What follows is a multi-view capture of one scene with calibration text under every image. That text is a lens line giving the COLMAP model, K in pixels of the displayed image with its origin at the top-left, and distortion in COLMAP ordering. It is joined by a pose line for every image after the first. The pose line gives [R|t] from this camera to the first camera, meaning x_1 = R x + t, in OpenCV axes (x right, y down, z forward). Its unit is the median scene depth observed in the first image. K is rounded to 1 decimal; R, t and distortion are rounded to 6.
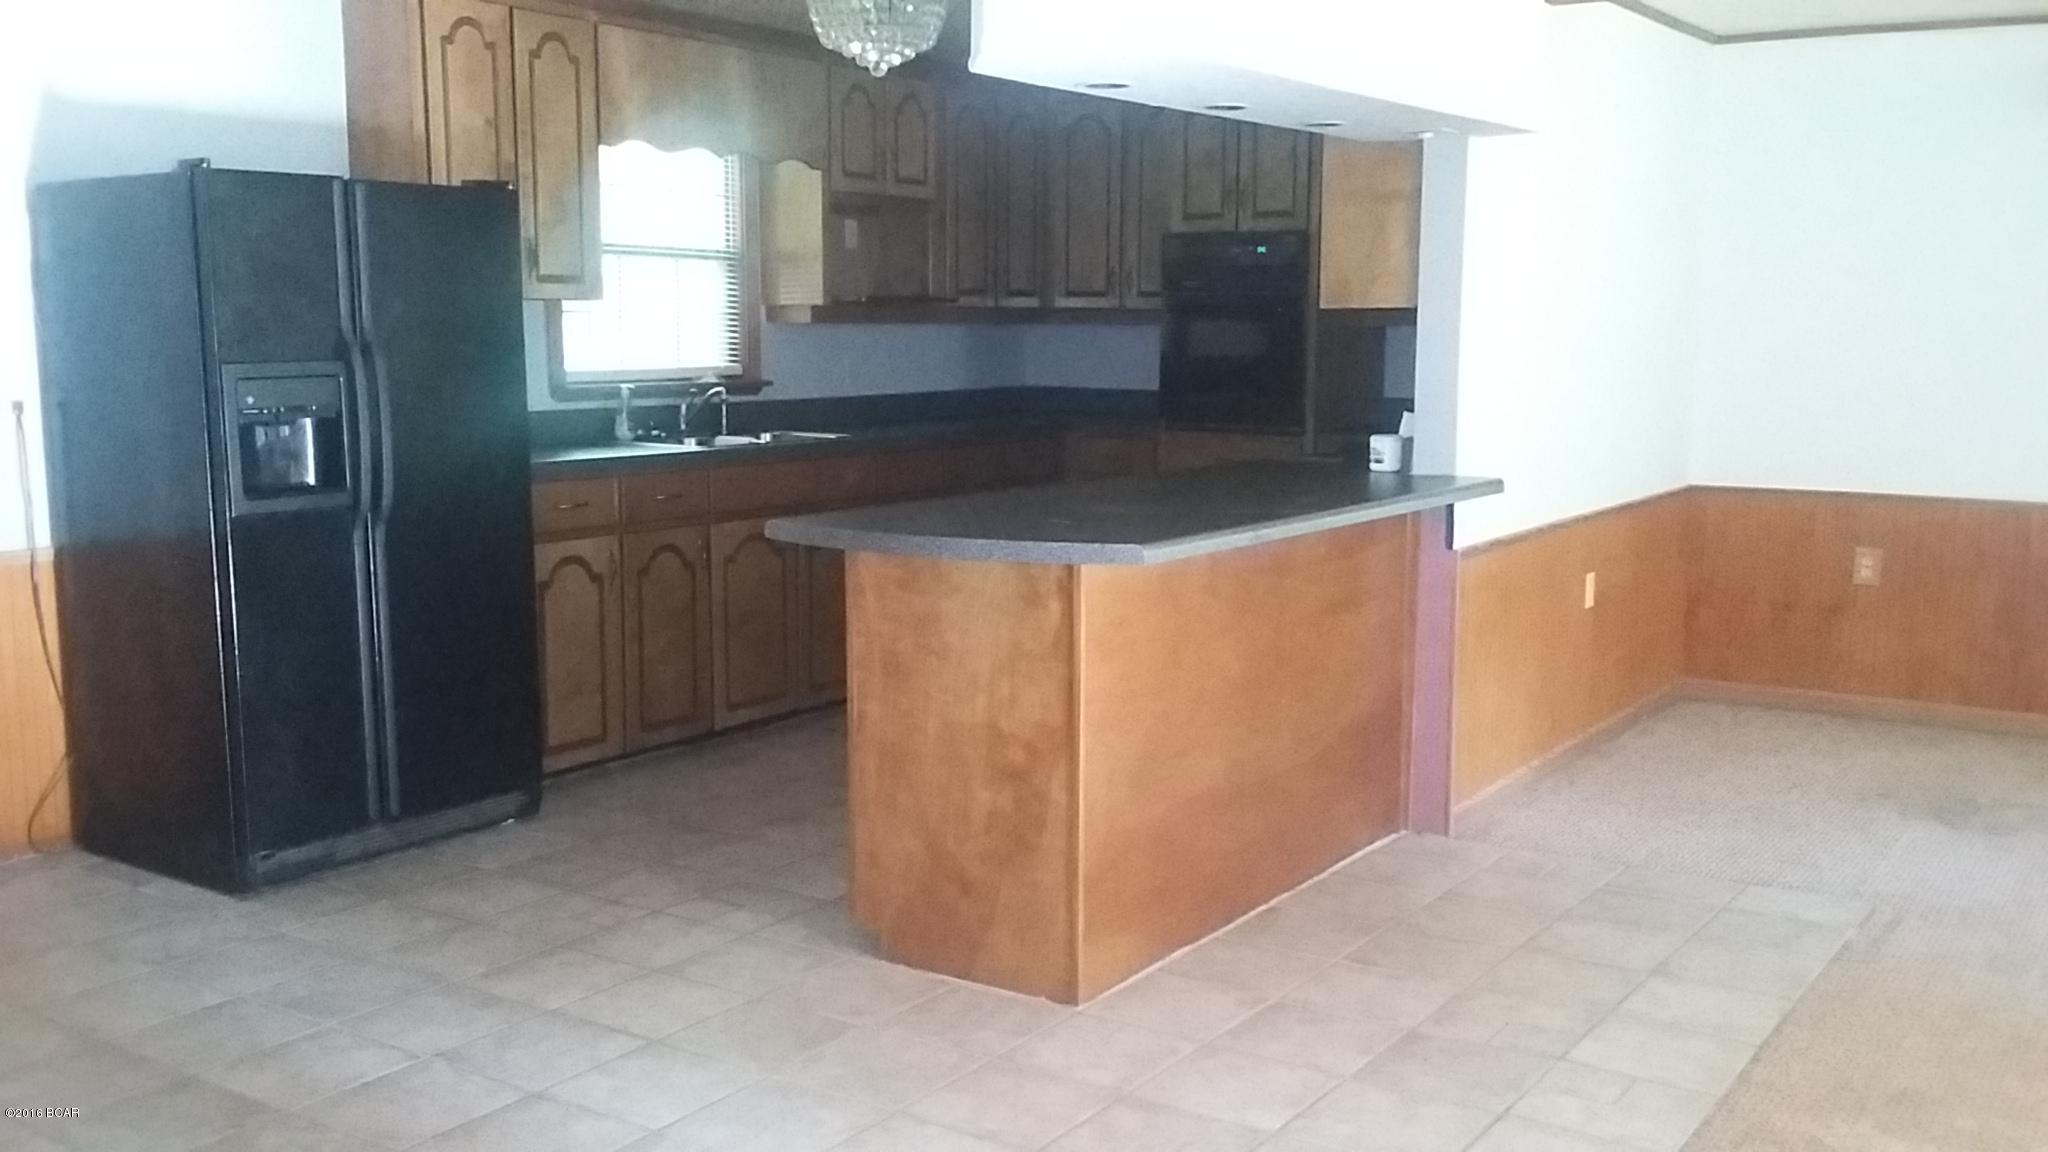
lens RADIAL K [[1898.7, 0, 1017.1], [0, 1898.7, 583.3], [0, 0, 1]] dist [0.097861, -0.204767]
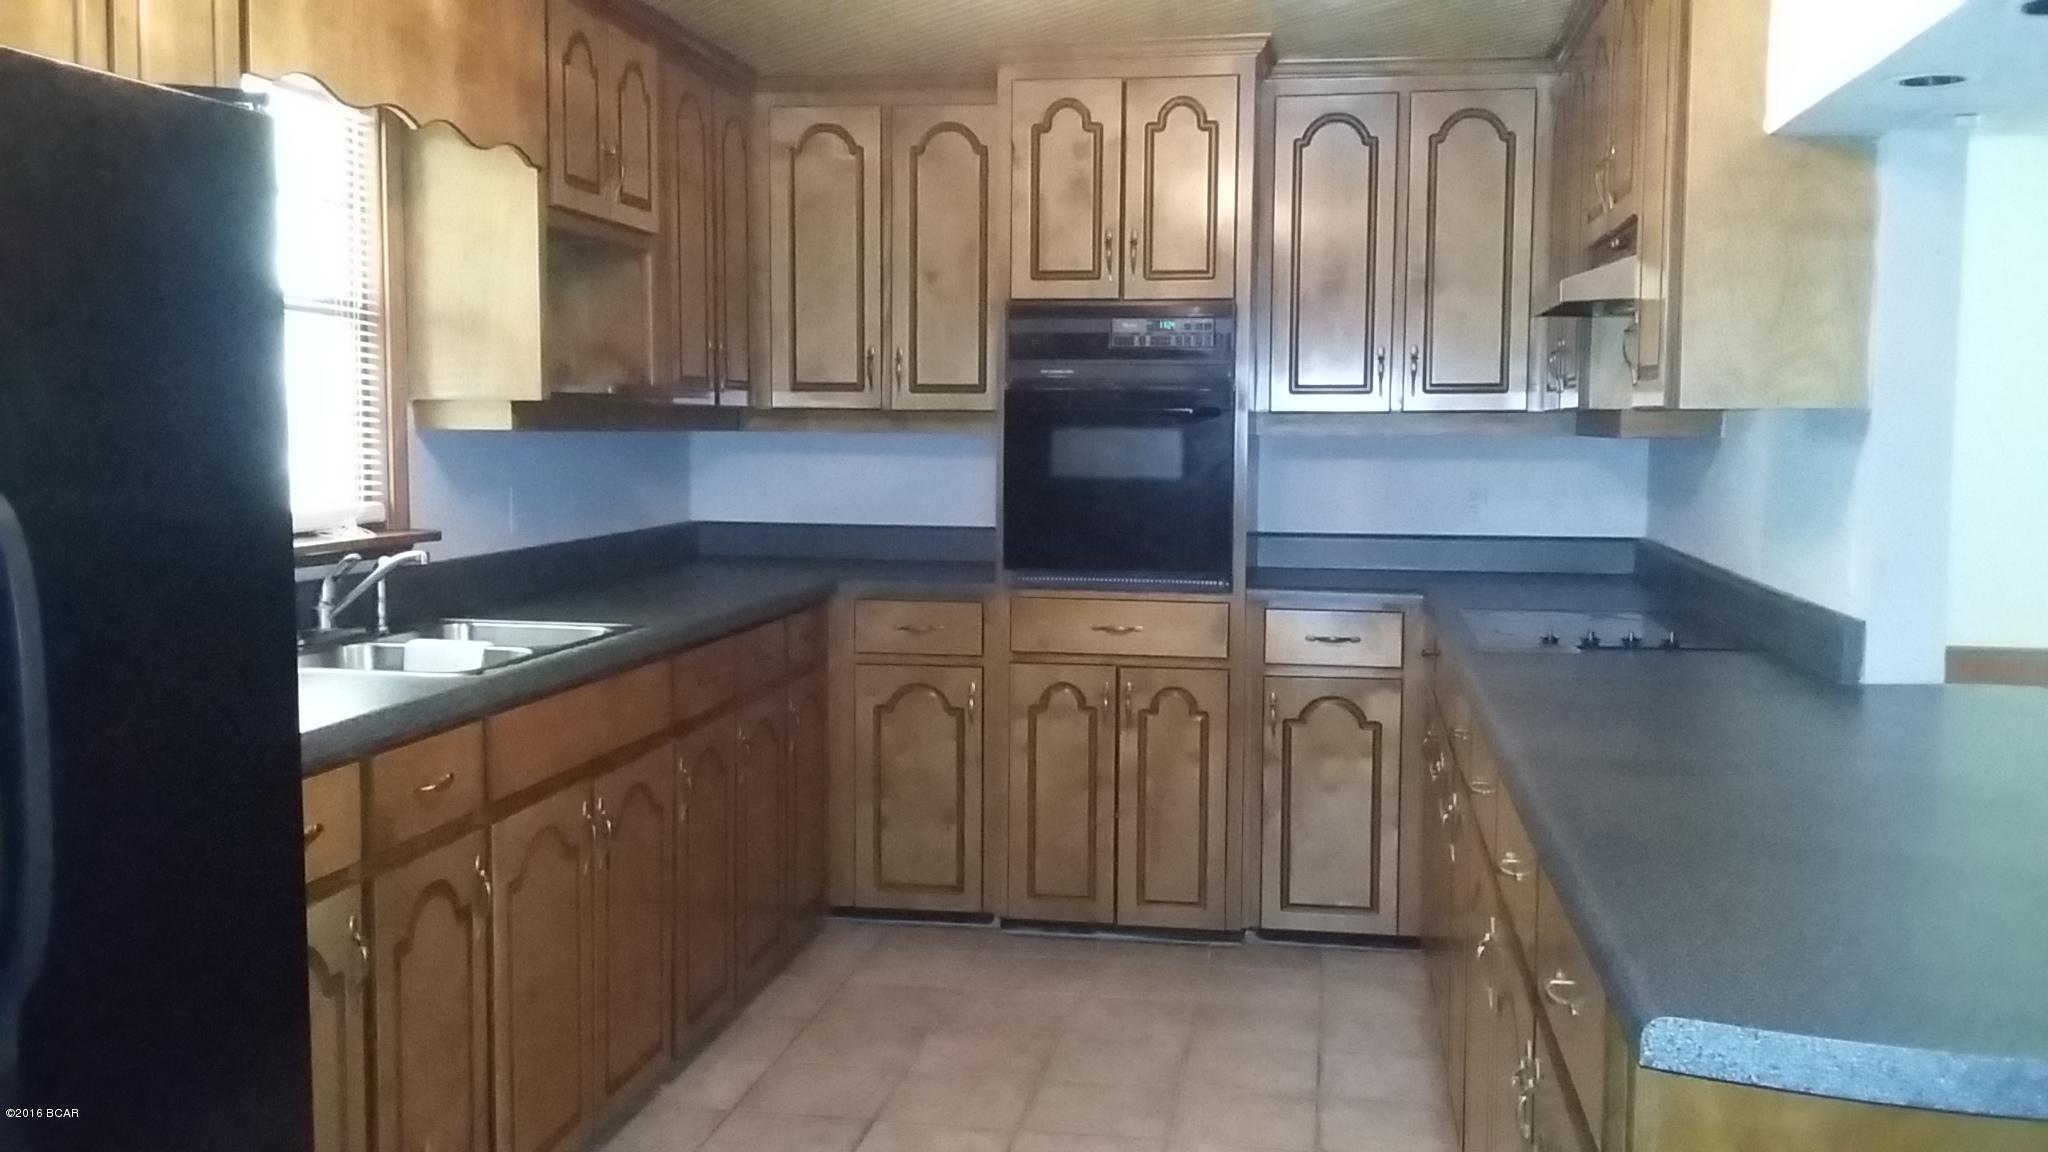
lens RADIAL K [[1898.7, 0, 1017.1], [0, 1898.7, 583.3], [0, 0, 1]] dist [0.097861, -0.204767]
pose [[0.907760, -0.032991, 0.418191, -0.210031], [0.054990, 0.997659, -0.040660, -0.057293], [-0.415870, 0.059906, 0.907449, 0.404429]]
